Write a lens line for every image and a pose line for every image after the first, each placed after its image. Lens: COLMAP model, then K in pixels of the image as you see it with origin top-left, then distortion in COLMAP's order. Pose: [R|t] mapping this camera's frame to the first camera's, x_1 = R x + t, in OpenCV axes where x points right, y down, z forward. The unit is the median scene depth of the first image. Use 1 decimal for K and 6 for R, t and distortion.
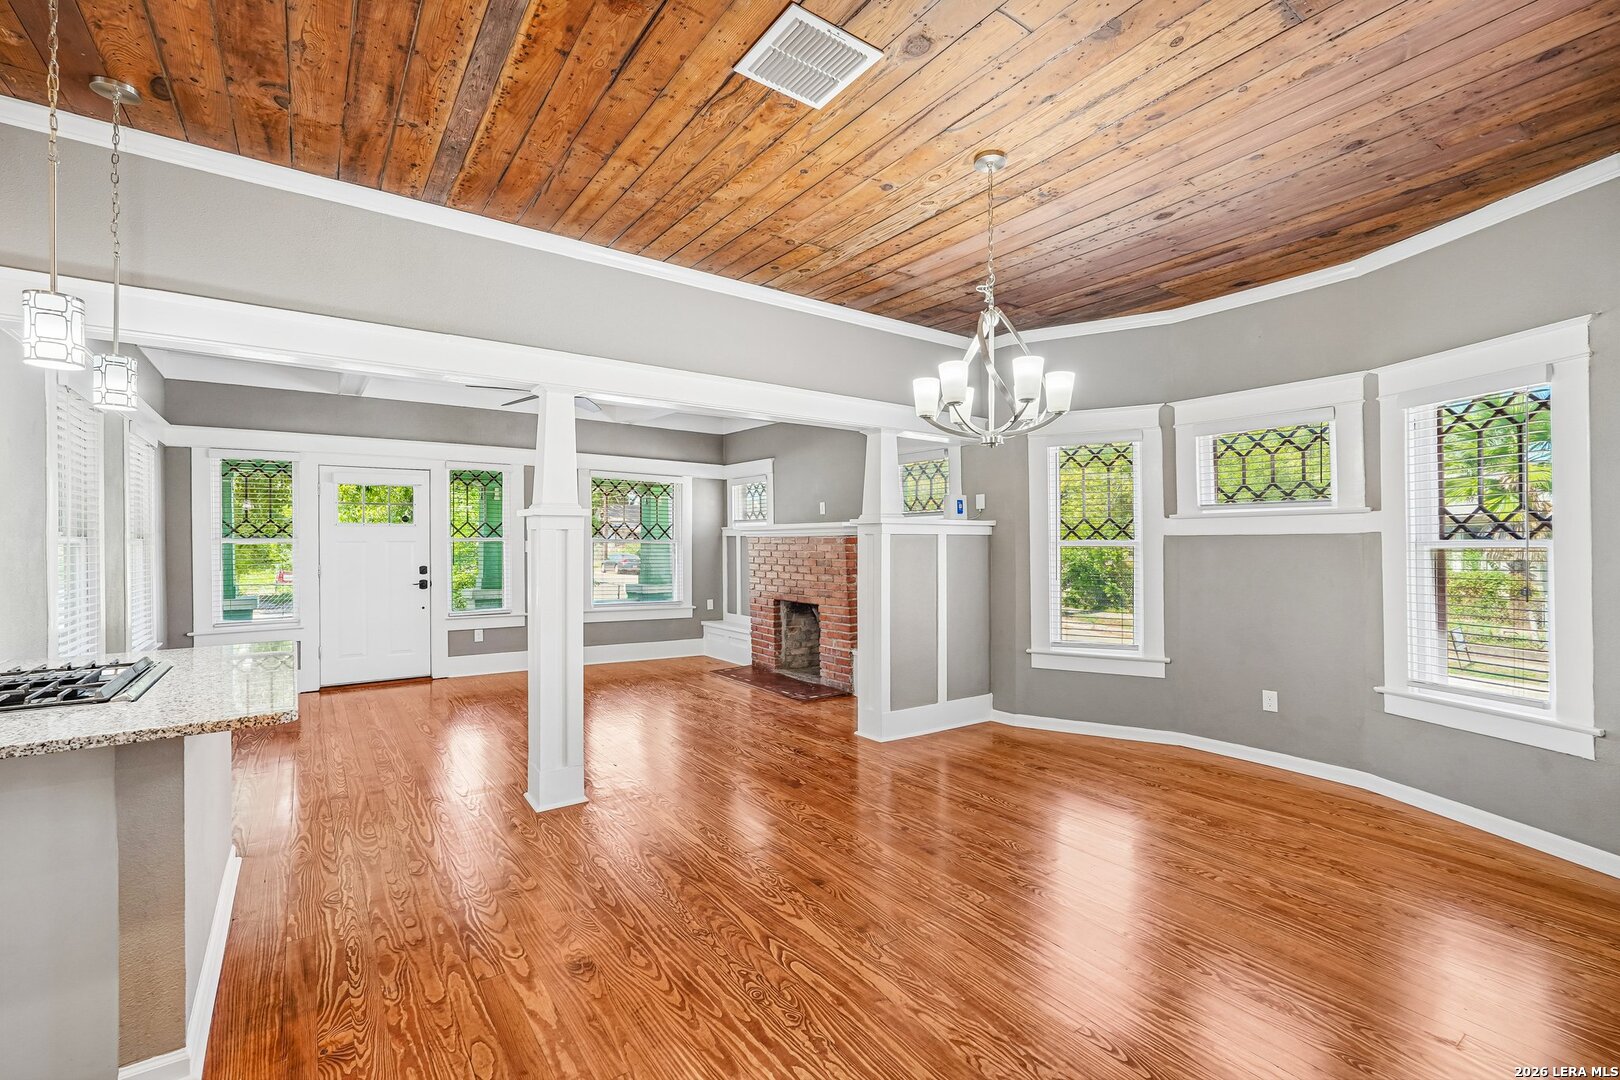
lens RADIAL K [[717.8, 0, 801.8], [0, 717.8, 539.4], [0, 0, 1]] dist [-0.013796, 0.004086]
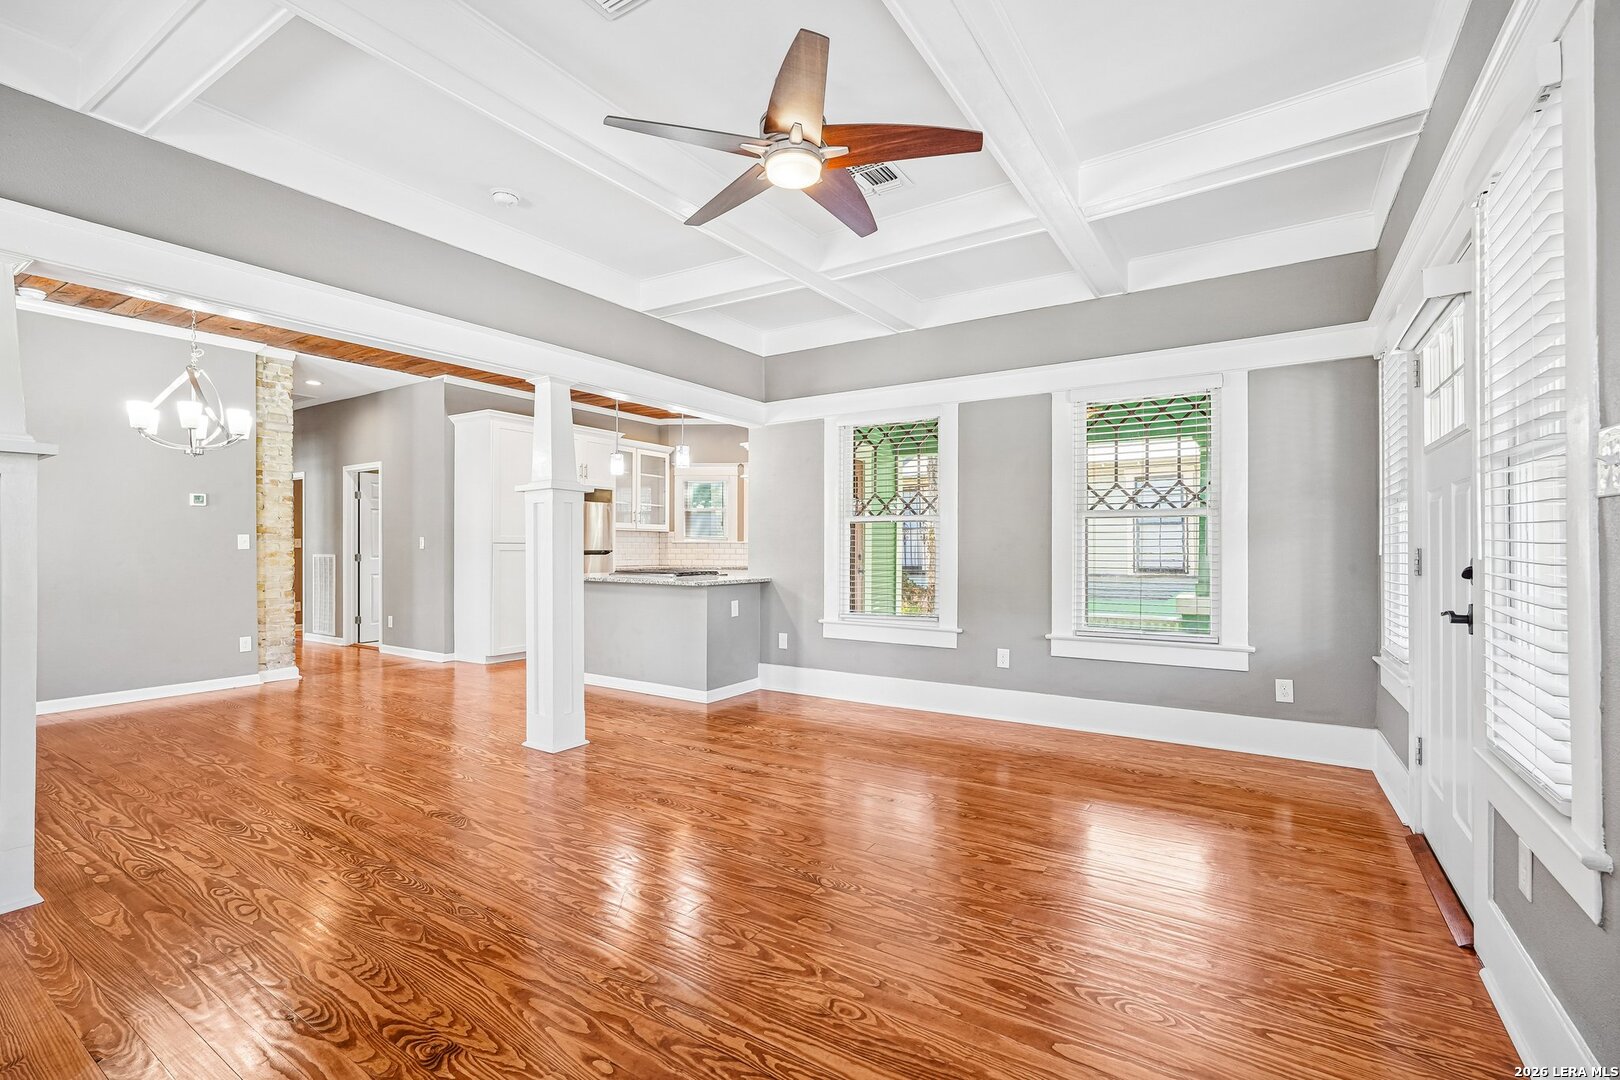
lens RADIAL K [[717.8, 0, 798.7], [0, 717.8, 540.4], [0, 0, 1]] dist [-0.013796, 0.004086]
pose [[-0.931368, 0.003234, -0.364065, -0.246456], [0.007012, 0.999934, -0.009056, 0.047860], [0.364012, -0.010987, -0.931329, 1.834901]]
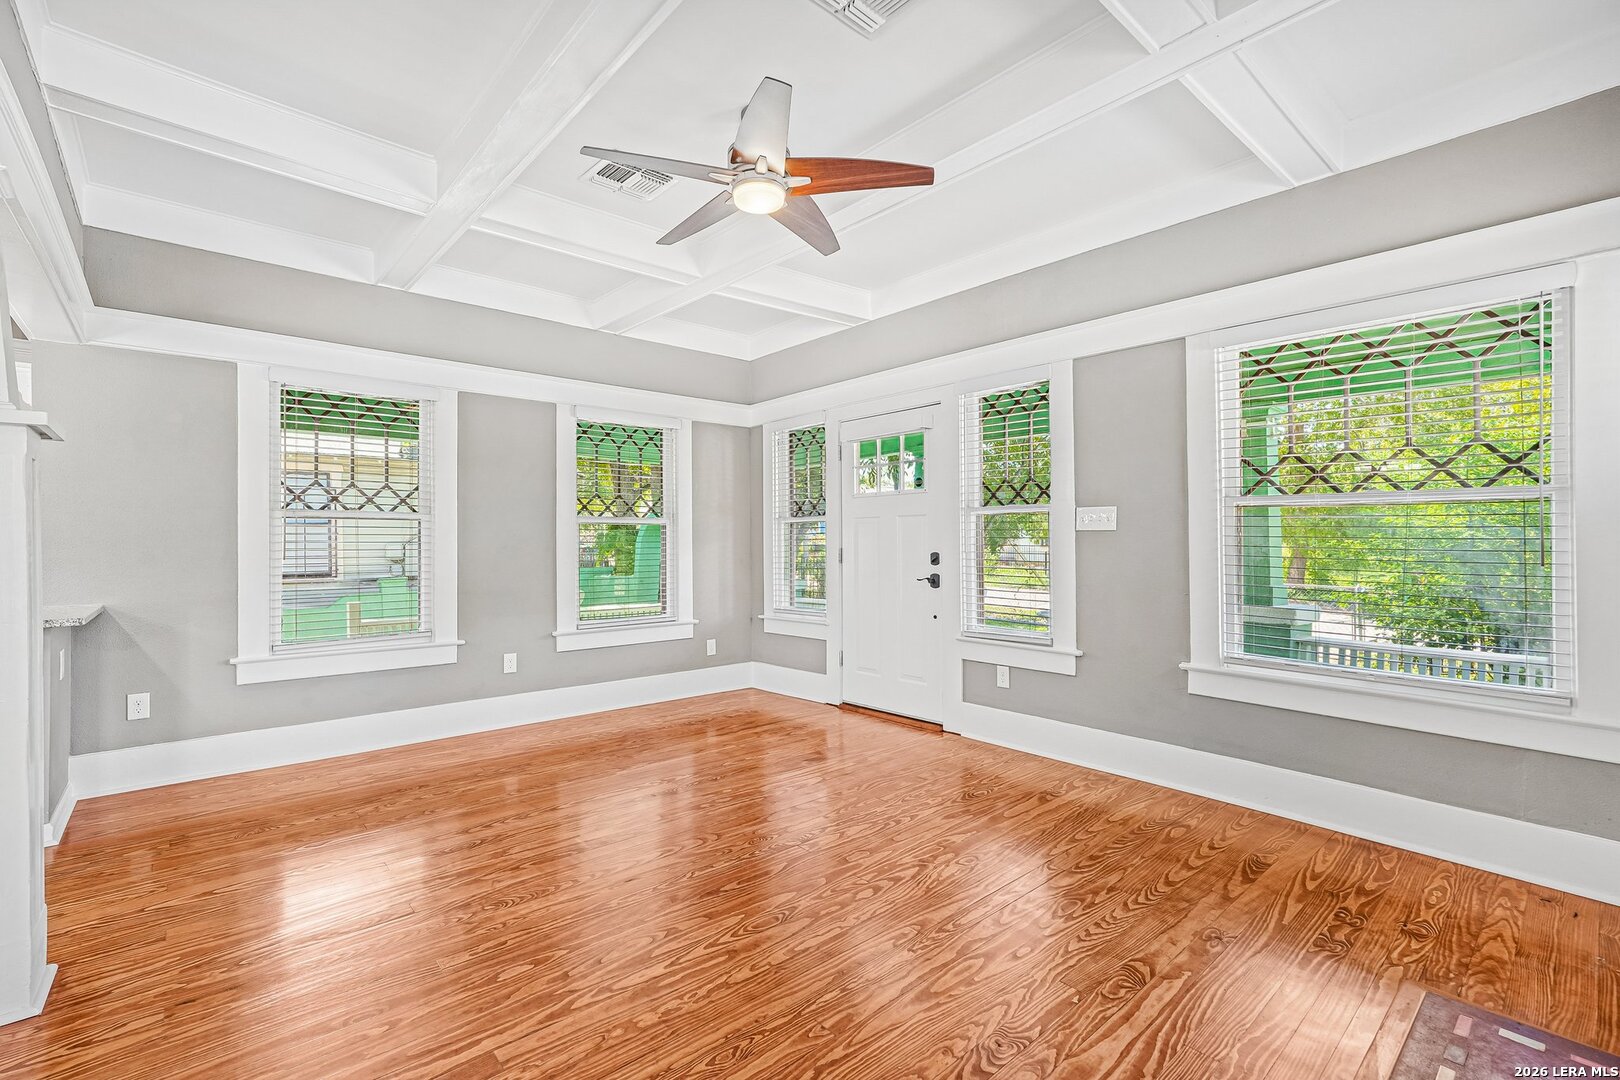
lens RADIAL K [[717.8, 0, 803.2], [0, 717.8, 543.3], [0, 0, 1]] dist [-0.013796, 0.004086]
pose [[0.102430, 0.001071, -0.994740, 0.160775], [0.008052, 0.999966, 0.001905, 0.041887], [0.994708, -0.008205, 0.102418, 1.273963]]
